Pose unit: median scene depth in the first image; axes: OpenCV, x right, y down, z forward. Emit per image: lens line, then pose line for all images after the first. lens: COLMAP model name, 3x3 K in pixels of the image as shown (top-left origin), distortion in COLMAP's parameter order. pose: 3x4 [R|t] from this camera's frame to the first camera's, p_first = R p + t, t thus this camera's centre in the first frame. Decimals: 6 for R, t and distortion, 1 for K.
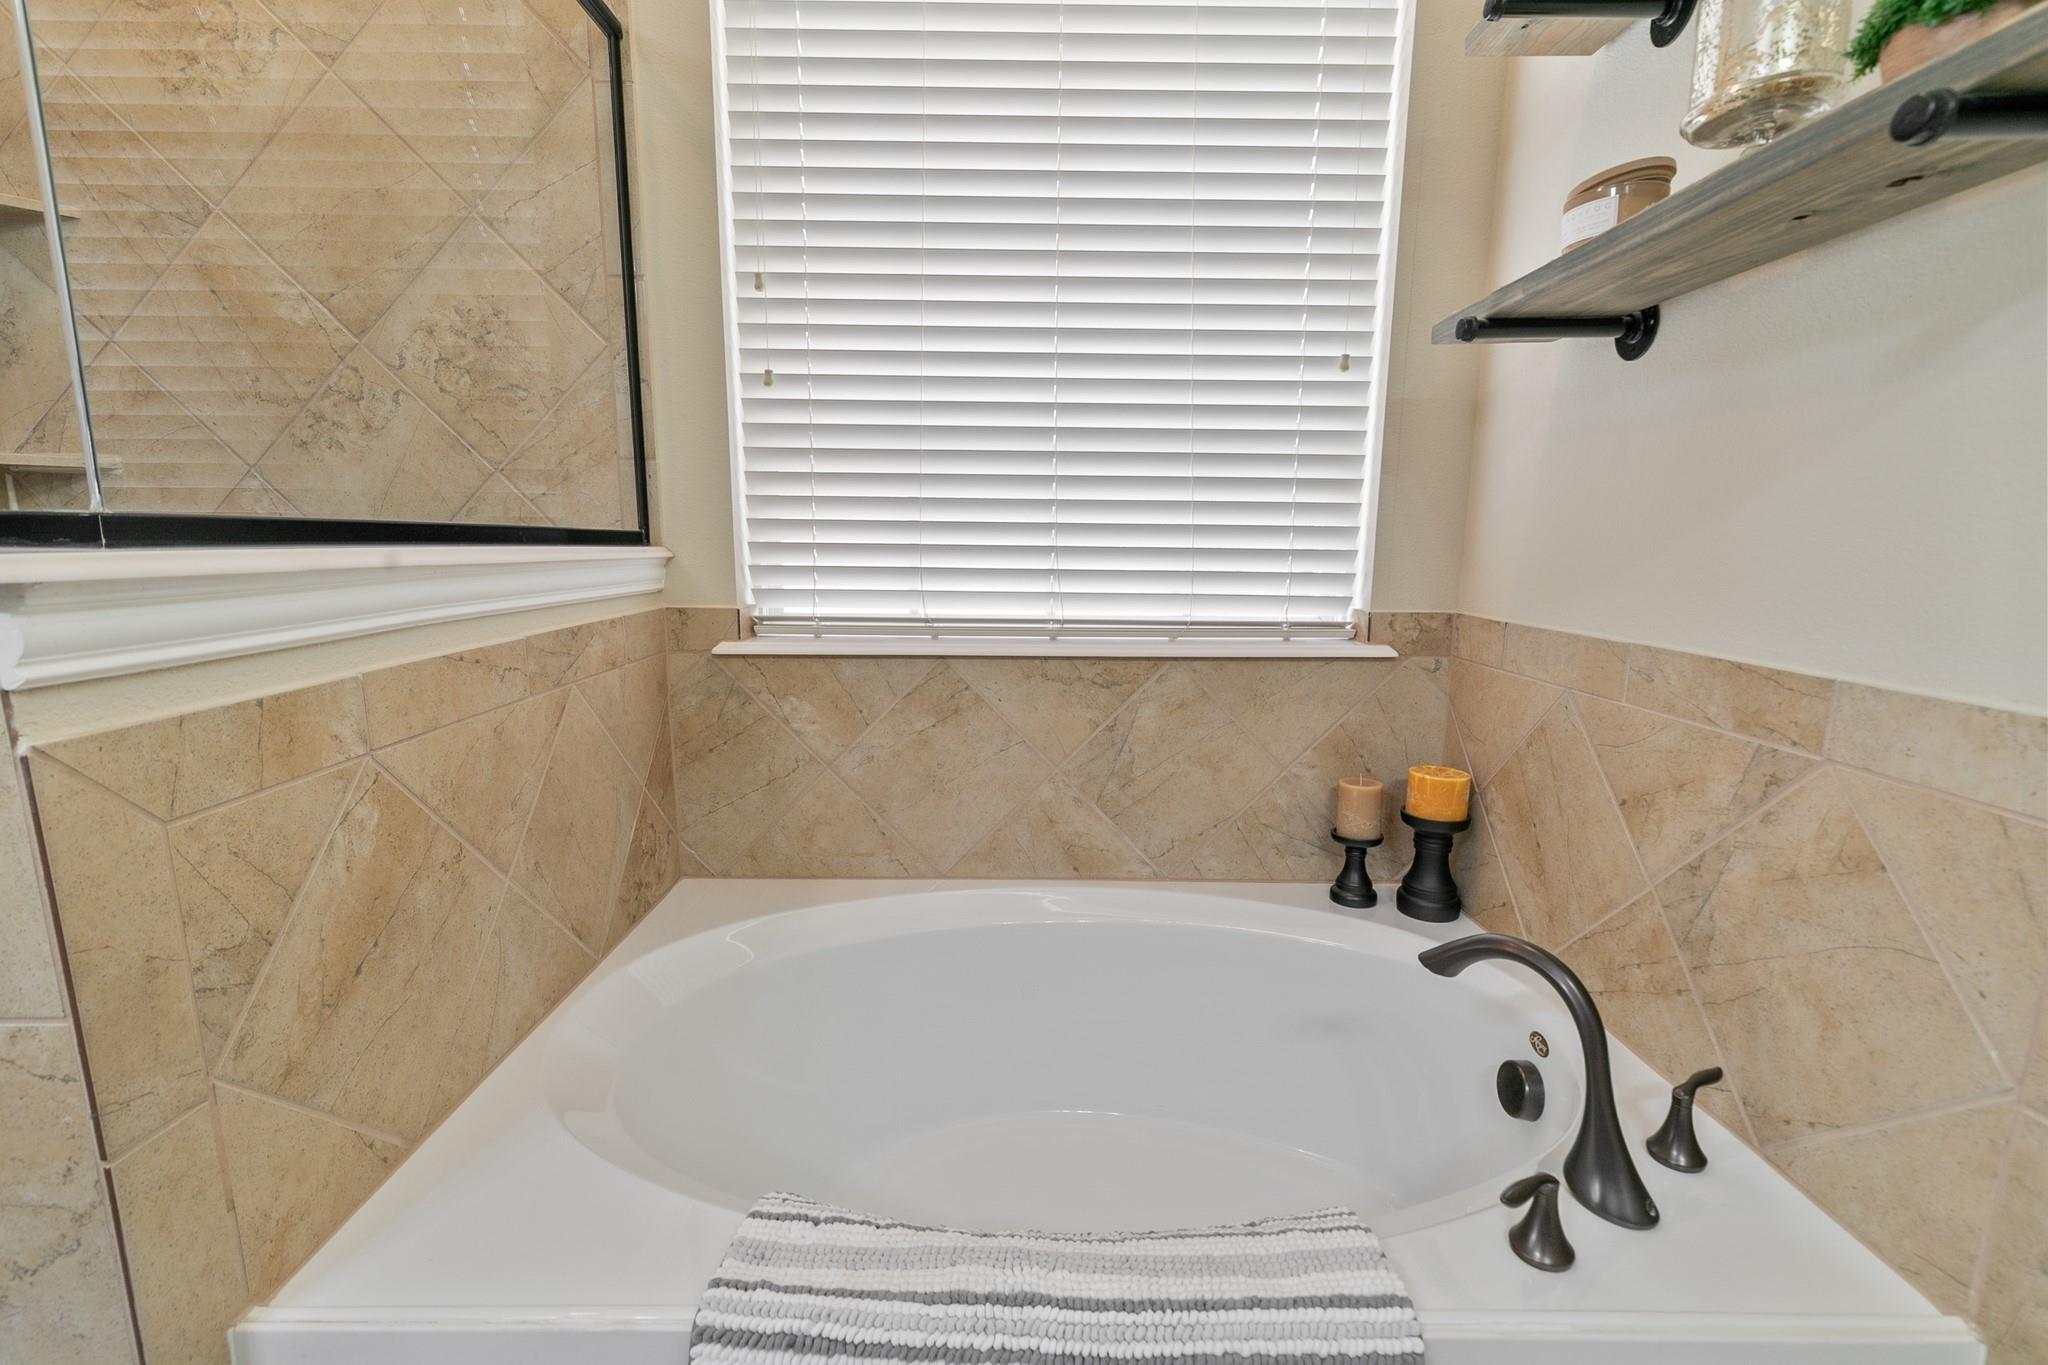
lens RADIAL K [[922.2, 0, 1020.4], [0, 922.2, 690.7], [0, 0, 1]] dist [0.009183, -0.002728]
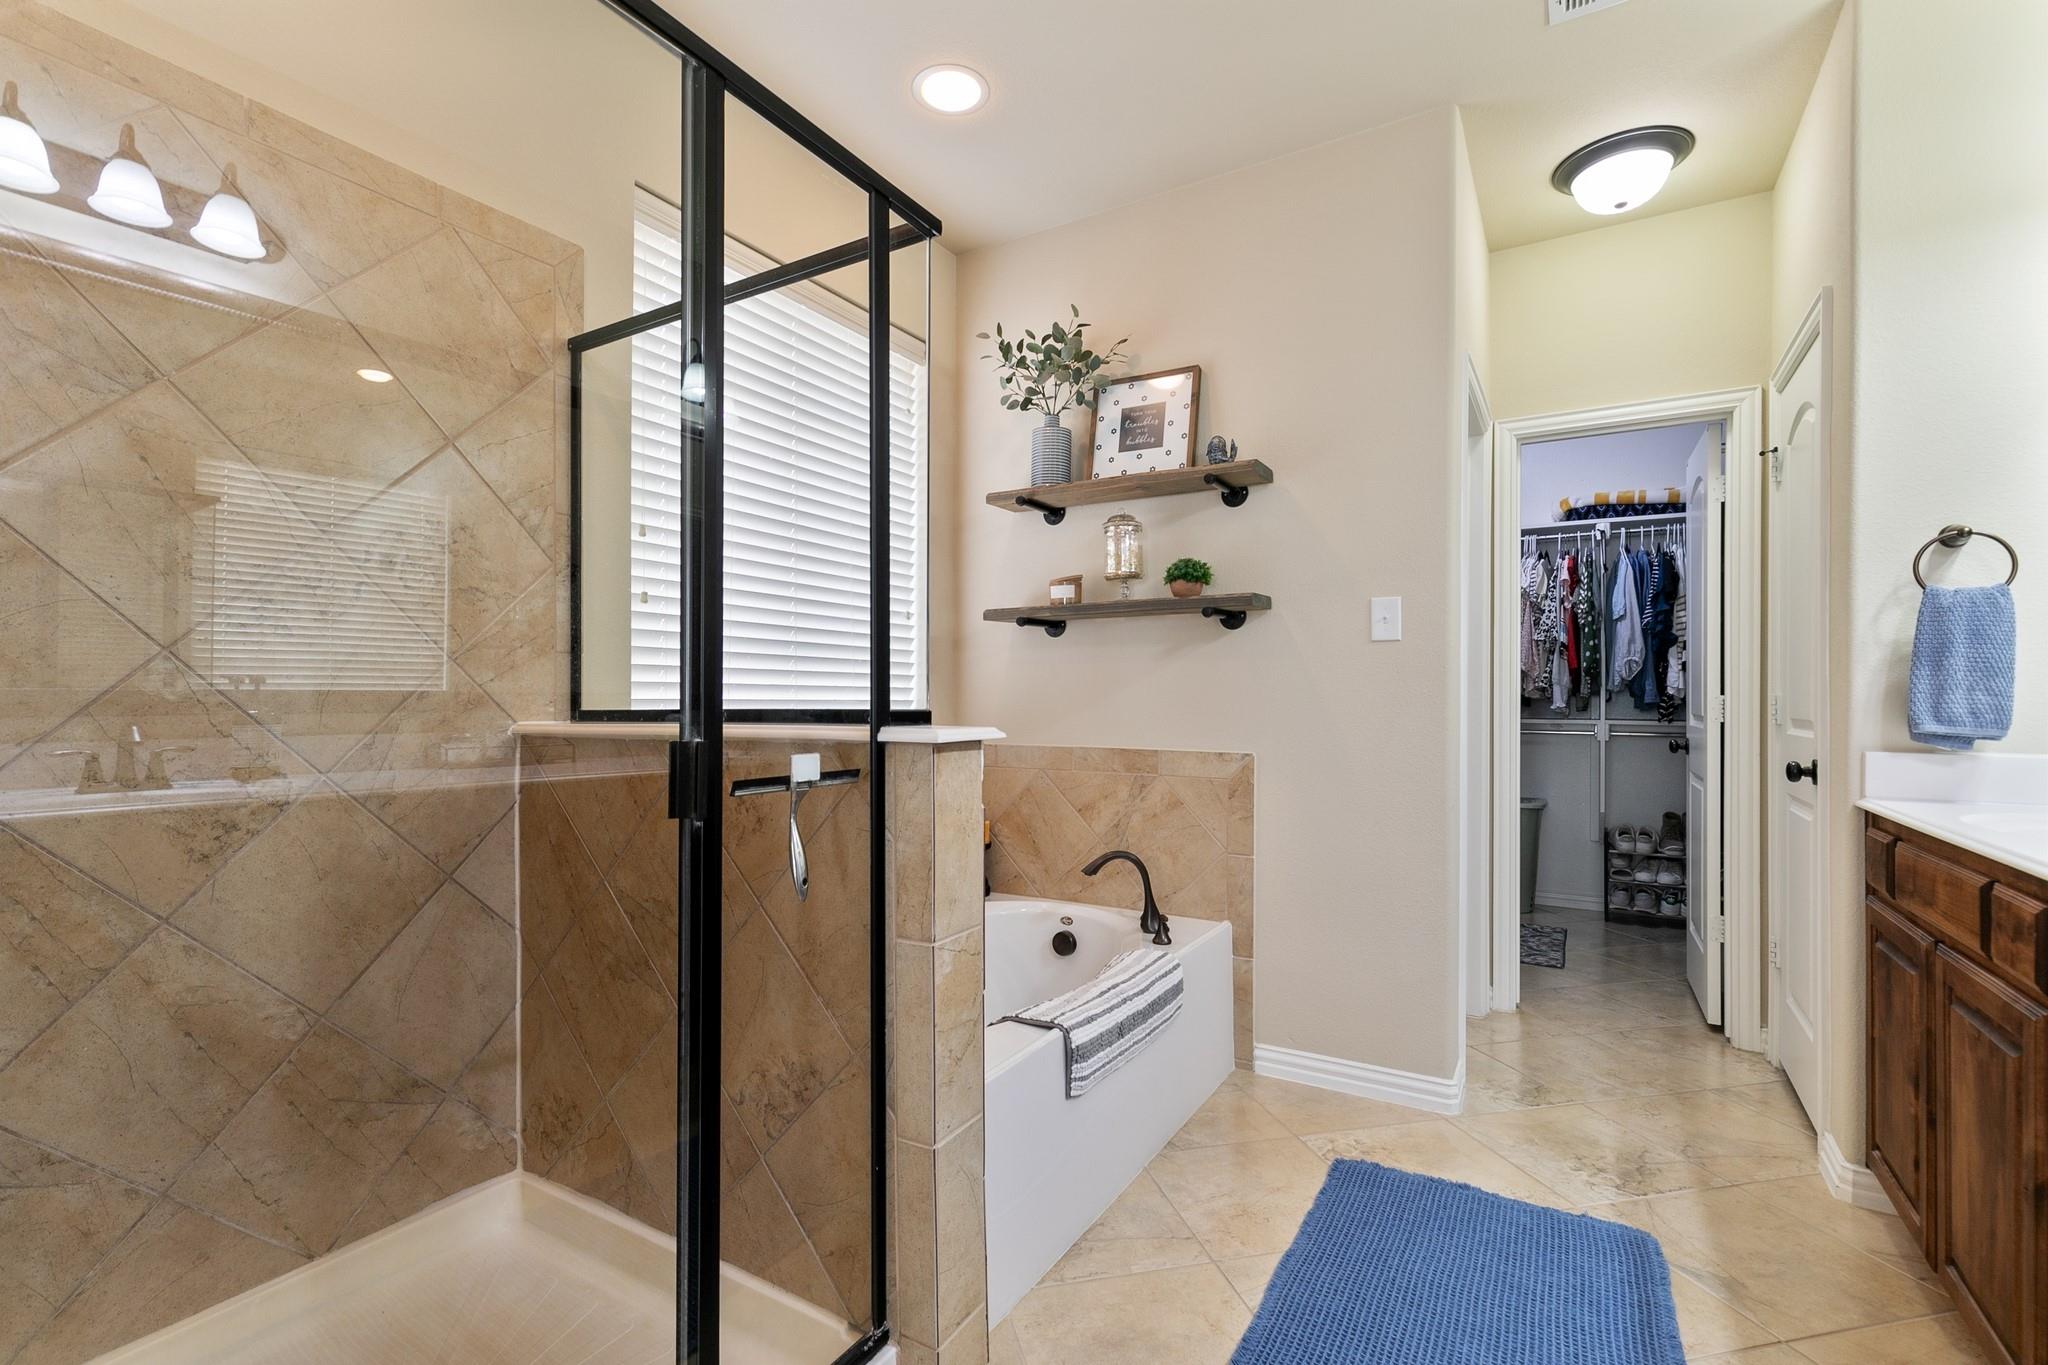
lens RADIAL K [[922.2, 0, 1015.1], [0, 922.2, 694.2], [0, 0, 1]] dist [0.009183, -0.002728]
pose [[0.518887, -0.004130, 0.854833, -1.221485], [0.145342, 0.985855, -0.083460, -0.004437], [-0.842397, 0.167550, 0.512148, -0.145157]]
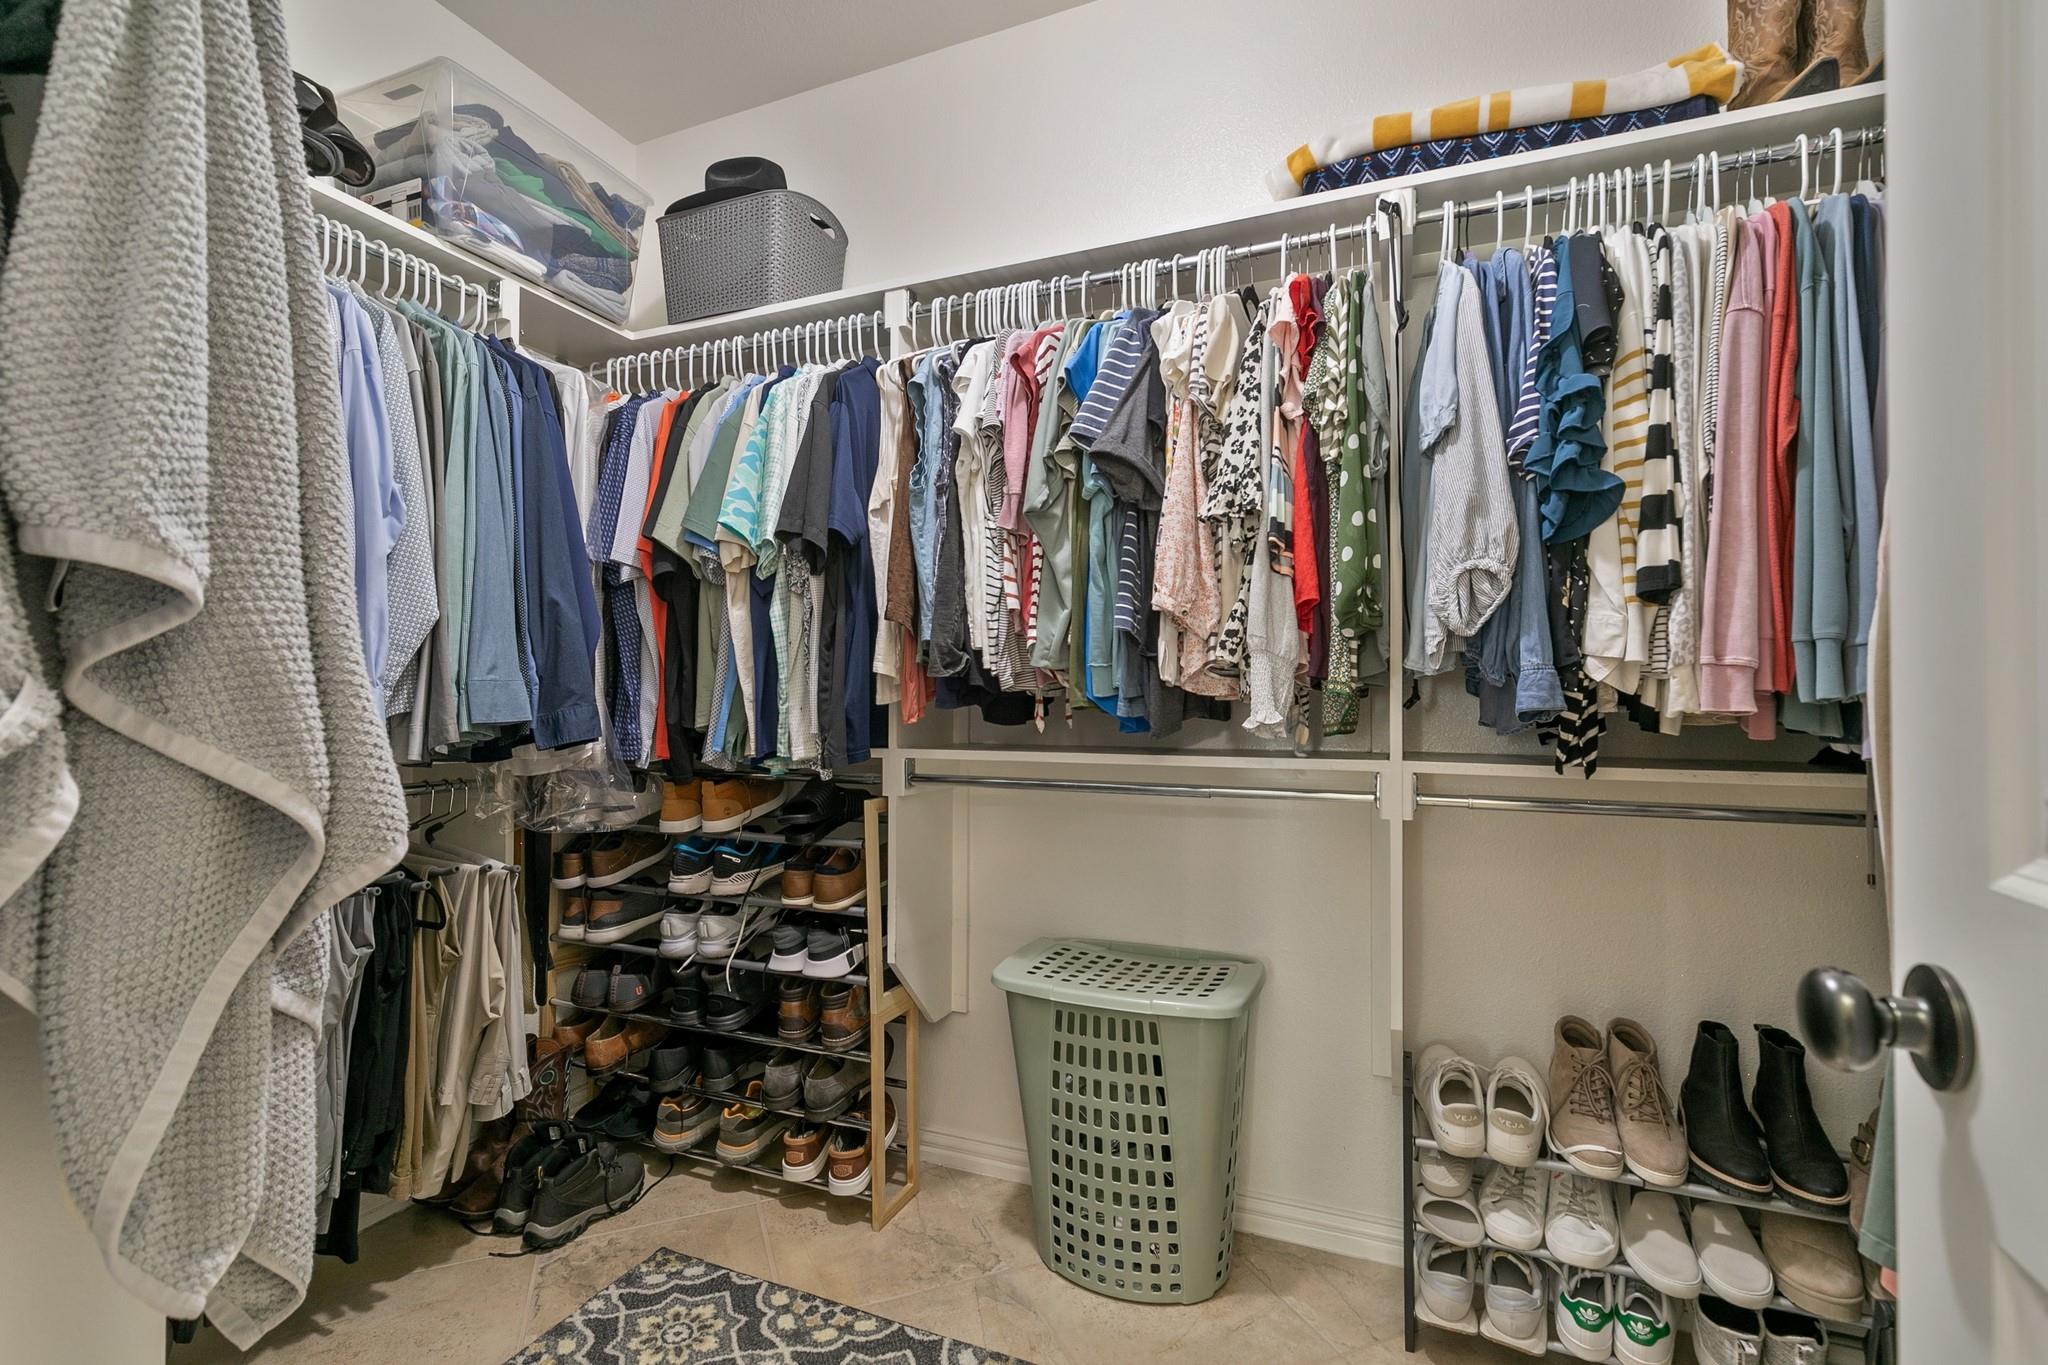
lens RADIAL K [[922.2, 0, 1021.0], [0, 922.2, 696.5], [0, 0, 1]] dist [0.009183, -0.002728]
pose [[0.383764, 0.002148, 0.923429, 1.205272], [0.157489, 0.985195, -0.067741, 0.037424], [-0.909903, 0.171426, 0.377744, -0.219477]]
